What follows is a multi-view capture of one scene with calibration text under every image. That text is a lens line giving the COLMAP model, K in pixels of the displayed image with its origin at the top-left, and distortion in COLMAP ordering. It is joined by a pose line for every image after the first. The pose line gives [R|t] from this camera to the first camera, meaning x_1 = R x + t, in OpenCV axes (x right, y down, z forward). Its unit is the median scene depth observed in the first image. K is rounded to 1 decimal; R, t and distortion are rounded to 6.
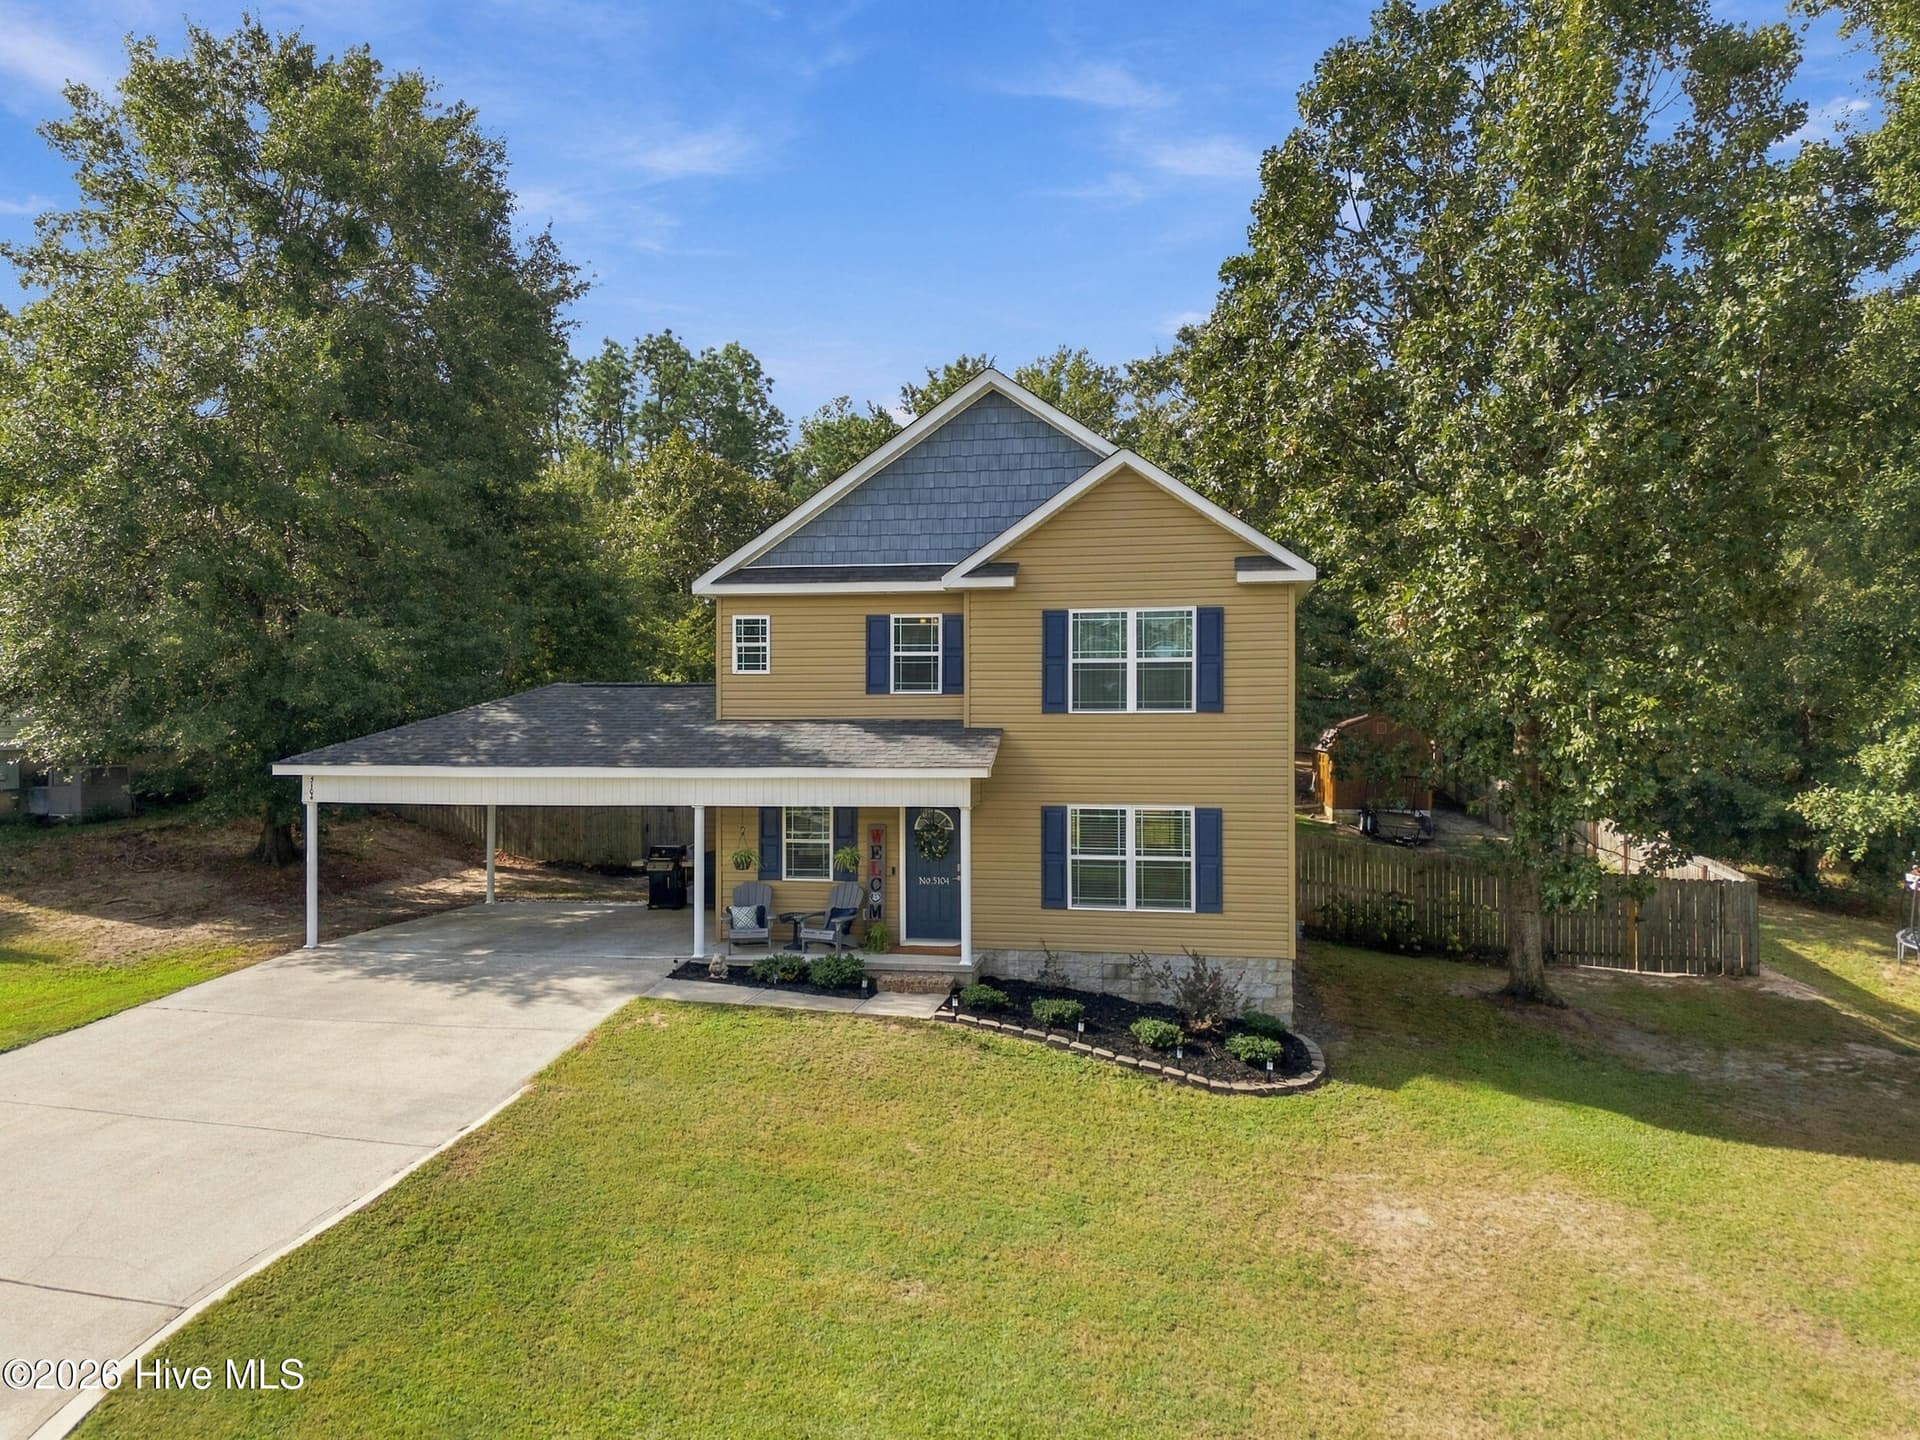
lens RADIAL K [[1447.9, 0, 960.0], [0, 1447.9, 720.0], [0, 0, 1]] dist [0.065860, -0.053775]
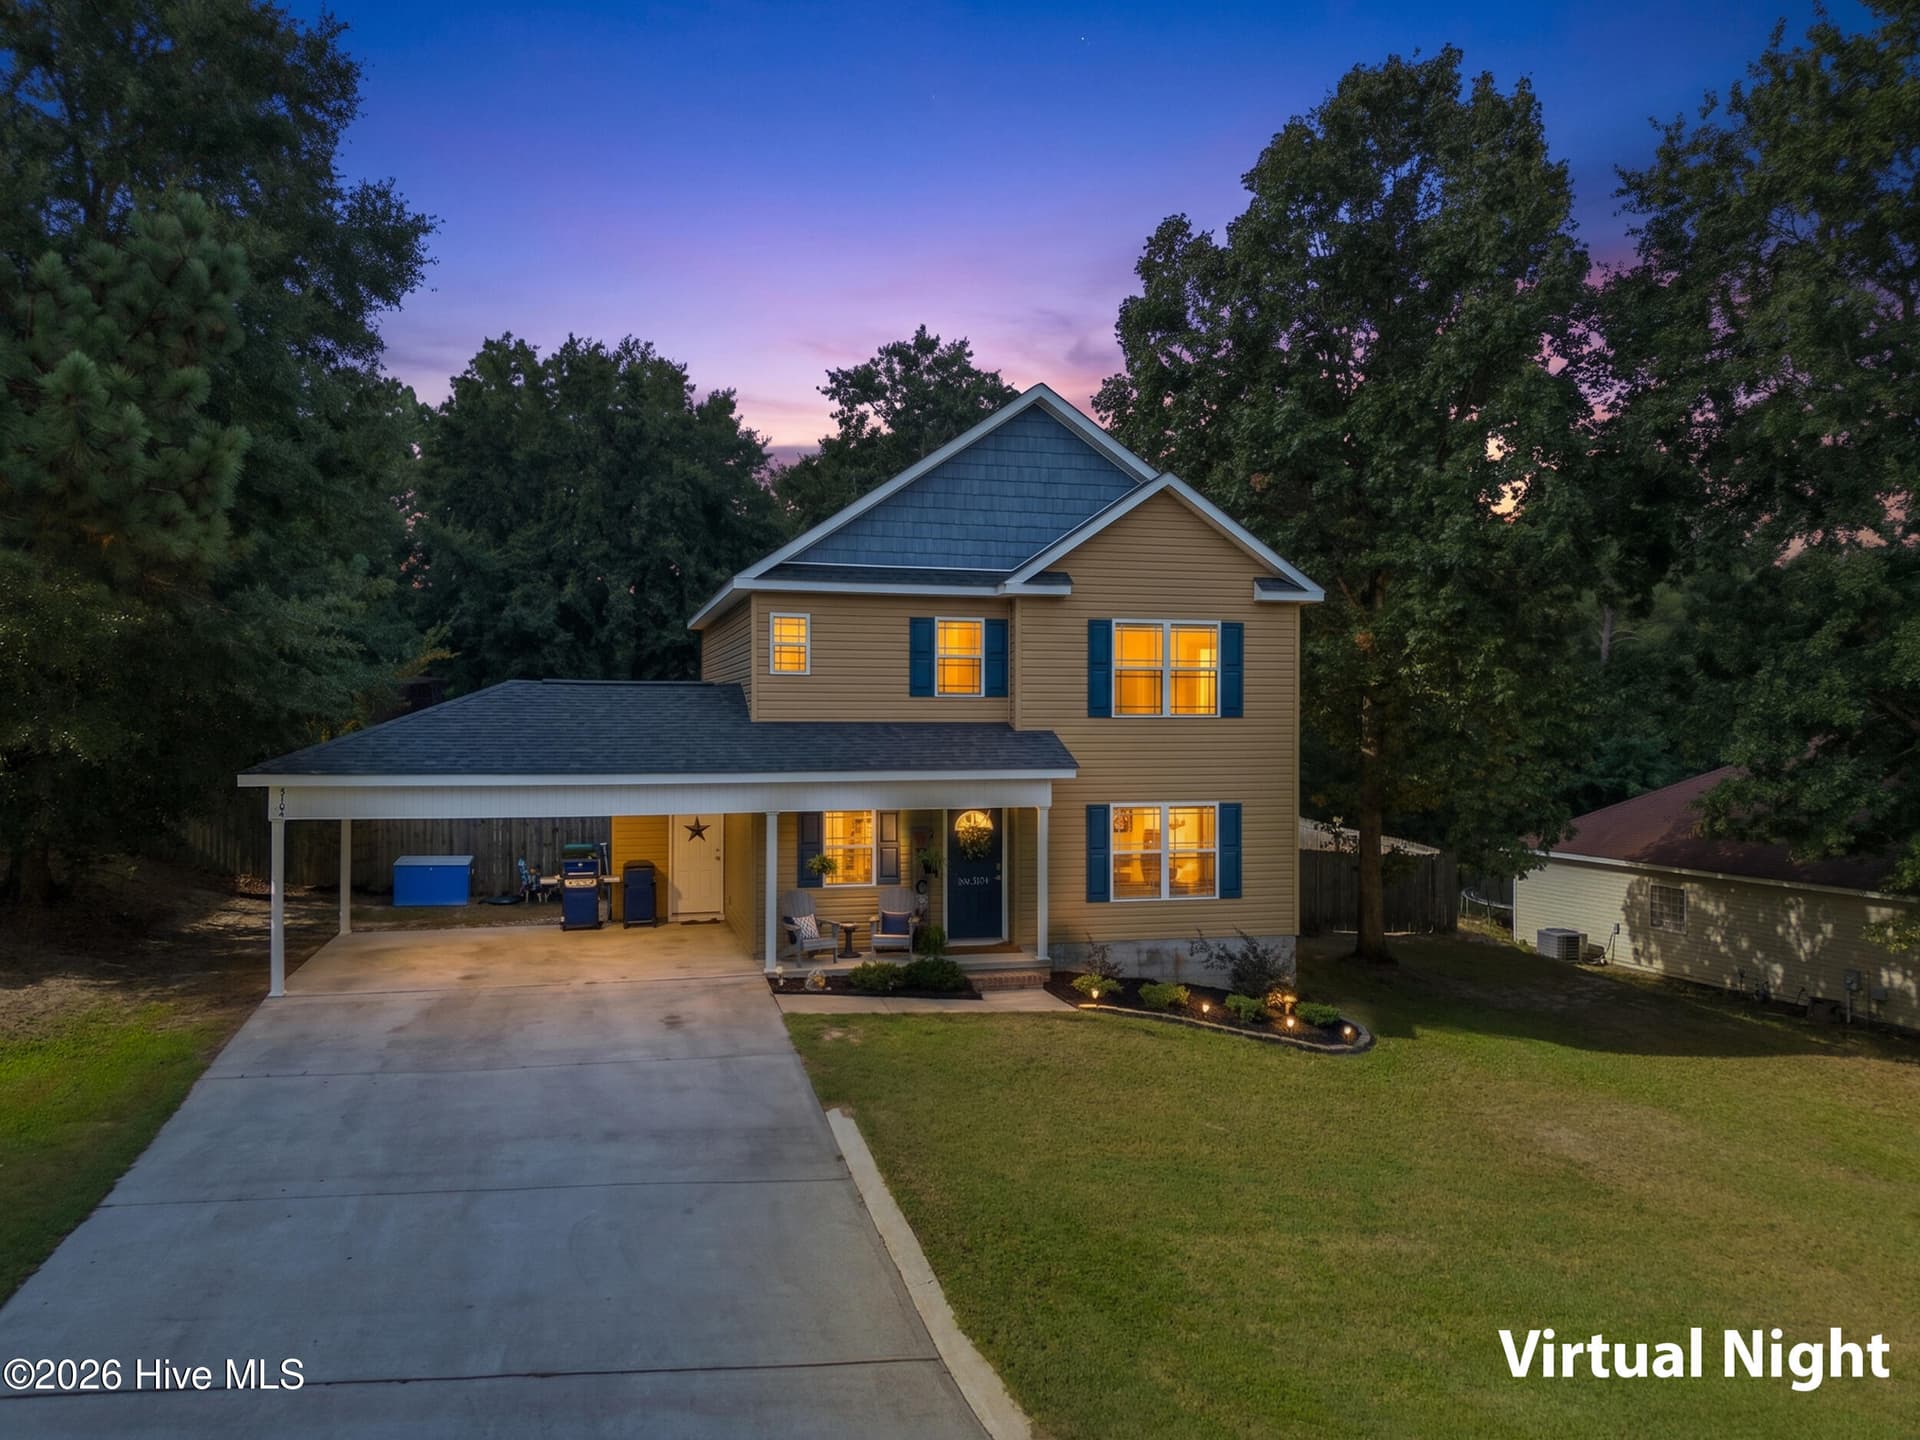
lens RADIAL K [[1447.9, 0, 960.0], [0, 1447.9, 720.0], [0, 0, 1]] dist [0.065860, -0.053775]
pose [[0.900719, 0.004519, 0.434379, -0.485066], [-0.001912, 0.999977, -0.006437, 0.004633], [-0.434398, 0.004967, 0.900707, 0.091682]]
